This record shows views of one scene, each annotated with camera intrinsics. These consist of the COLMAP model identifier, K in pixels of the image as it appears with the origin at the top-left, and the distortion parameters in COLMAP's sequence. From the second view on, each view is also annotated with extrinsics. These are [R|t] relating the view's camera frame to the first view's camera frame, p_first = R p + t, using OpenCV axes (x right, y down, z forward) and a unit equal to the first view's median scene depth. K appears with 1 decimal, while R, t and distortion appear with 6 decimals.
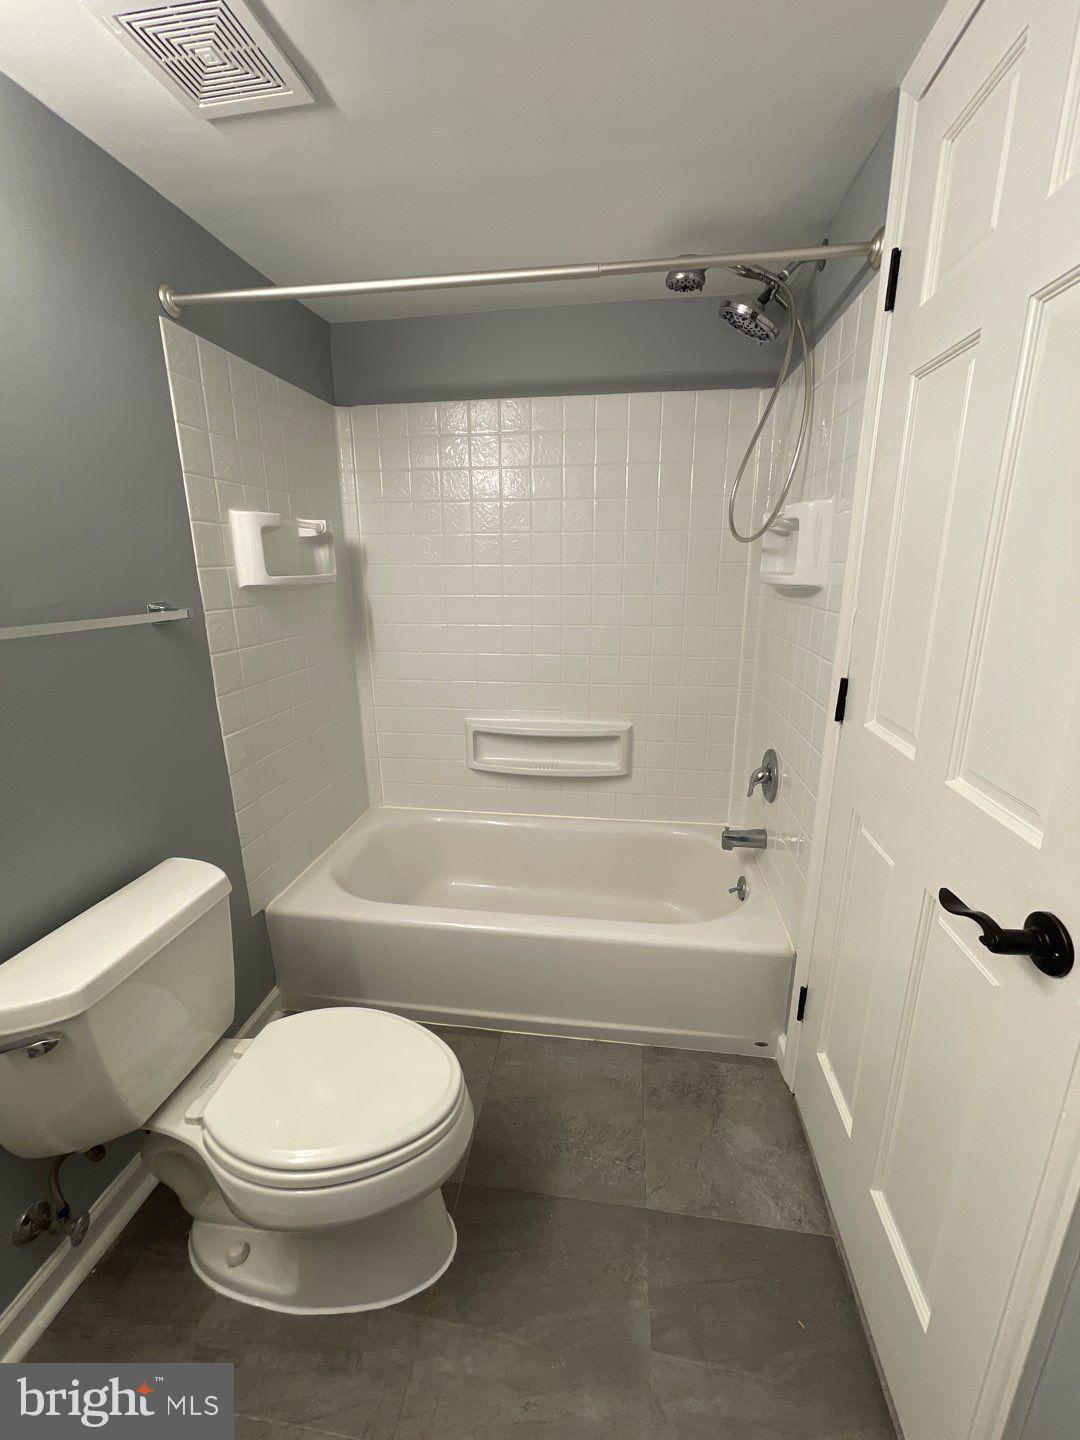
lens RADIAL K [[582.8, 0, 542.8], [0, 582.8, 716.6], [0, 0, 1]] dist [-0.004020, 0.000807]
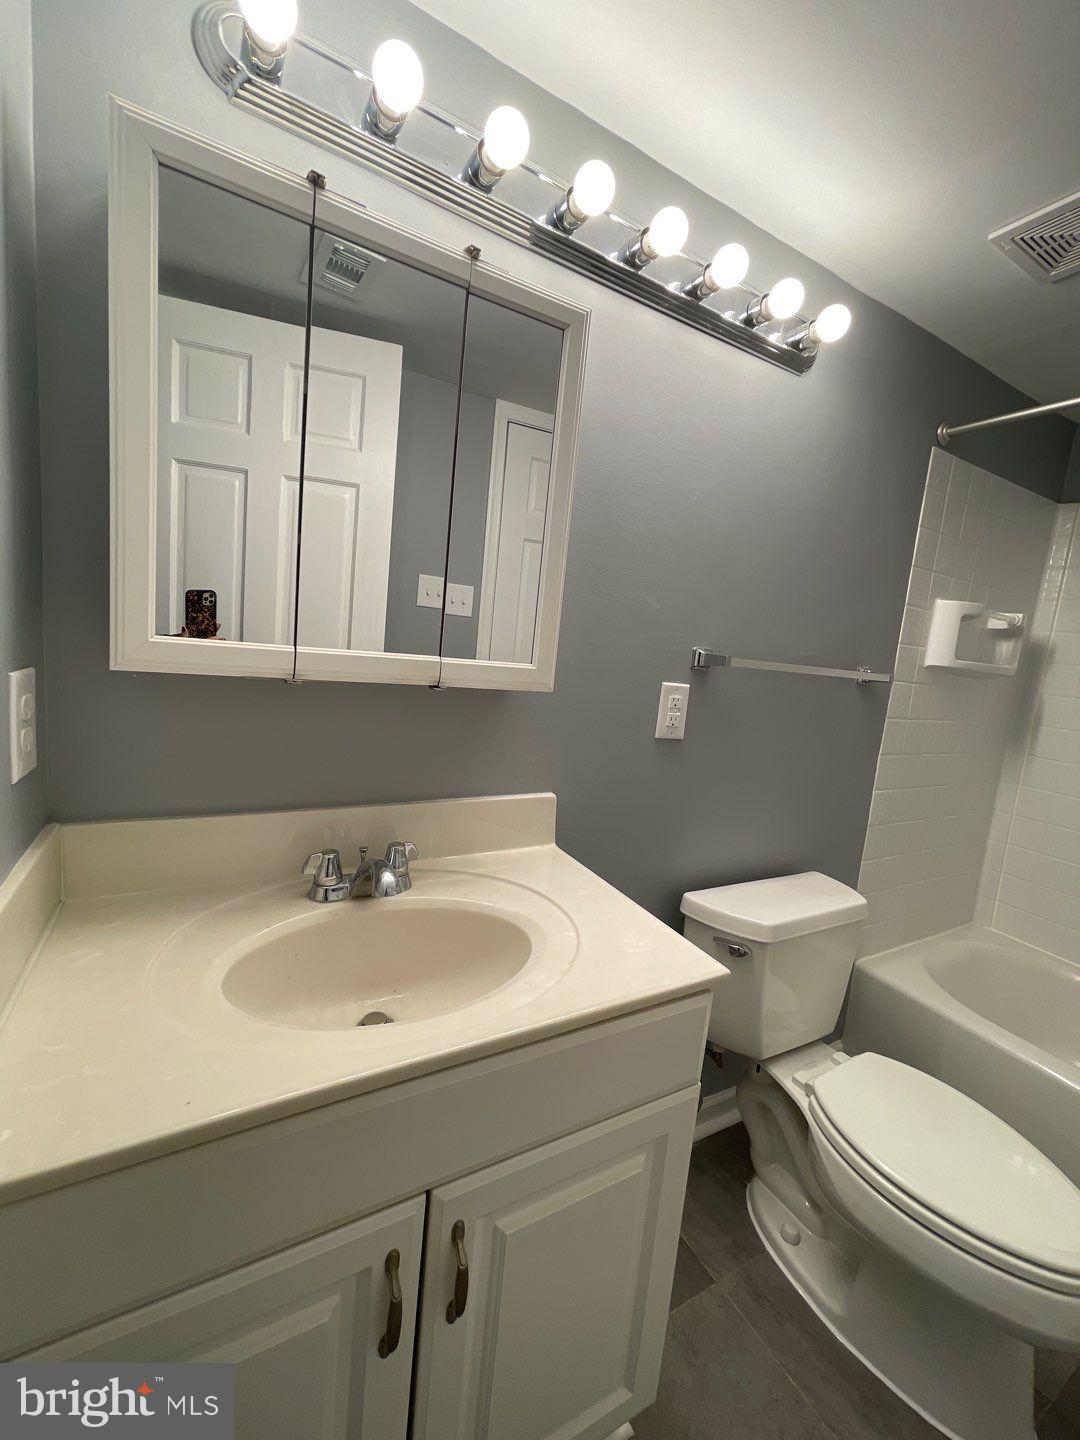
lens RADIAL K [[582.8, 0, 539.8], [0, 582.8, 716.0], [0, 0, 1]] dist [-0.004020, 0.000807]
pose [[0.605740, 0.169320, -0.777438, -0.103050], [-0.300024, 0.953575, -0.026083, 0.135014], [0.736929, 0.249049, 0.628419, -0.241580]]
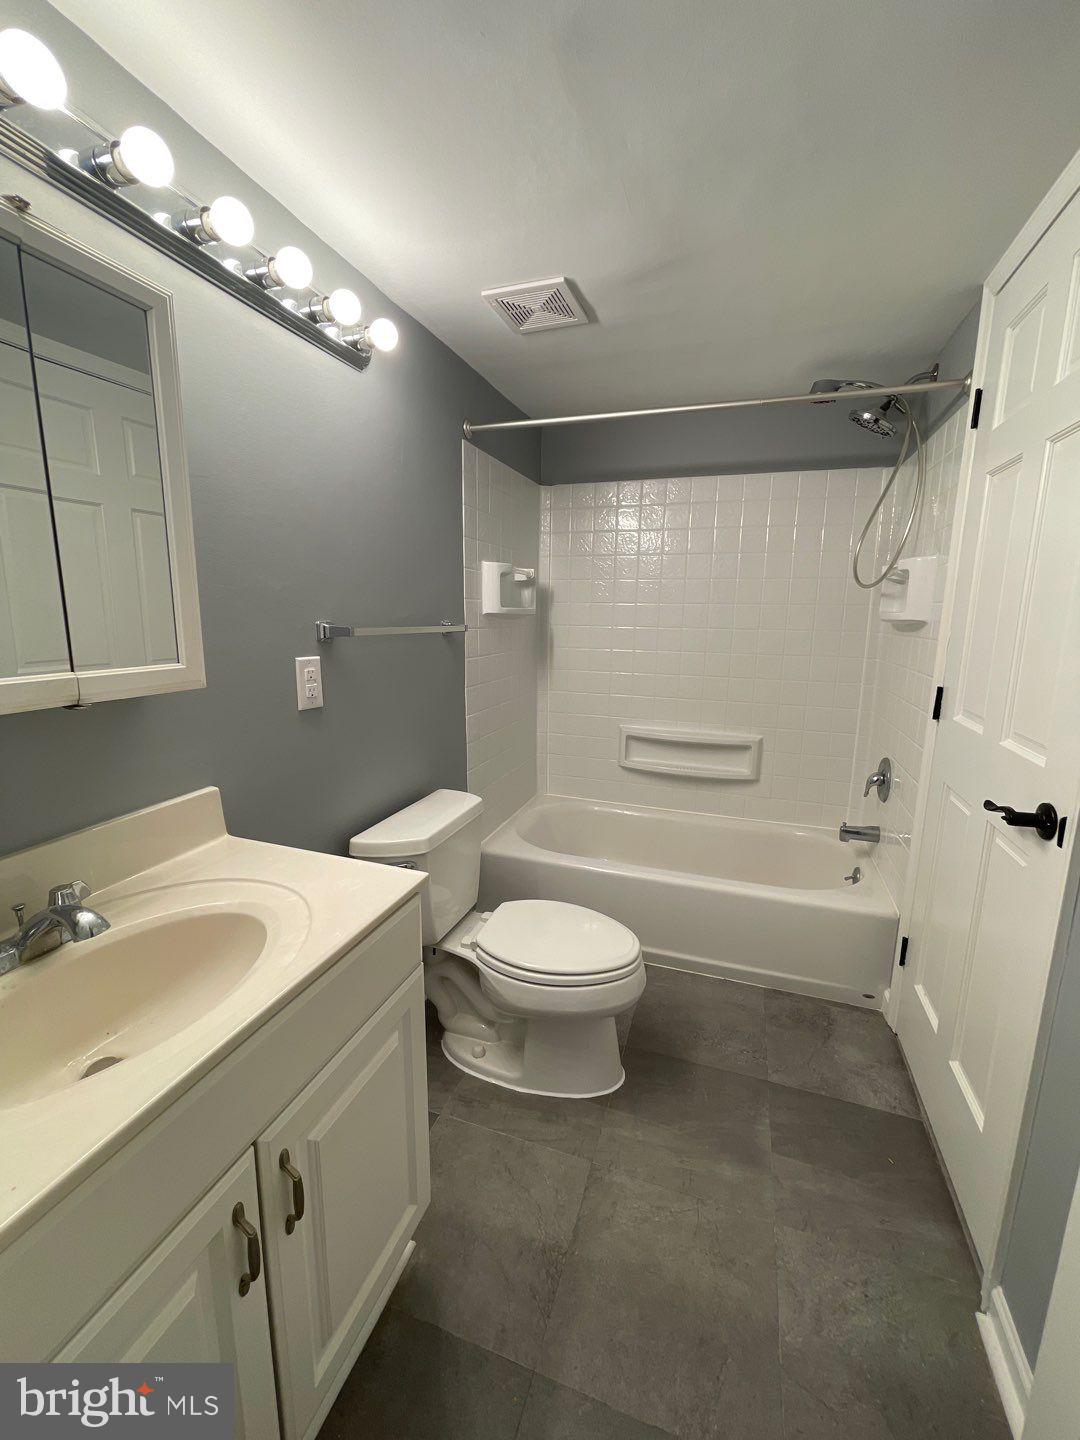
lens RADIAL K [[582.8, 0, 542.8], [0, 582.8, 717.5], [0, 0, 1]] dist [-0.004020, 0.000807]
pose [[0.981668, 0.053273, -0.183005, -0.116129], [-0.067187, 0.995233, -0.070690, 0.143404], [0.178367, 0.081690, 0.980567, -0.418093]]
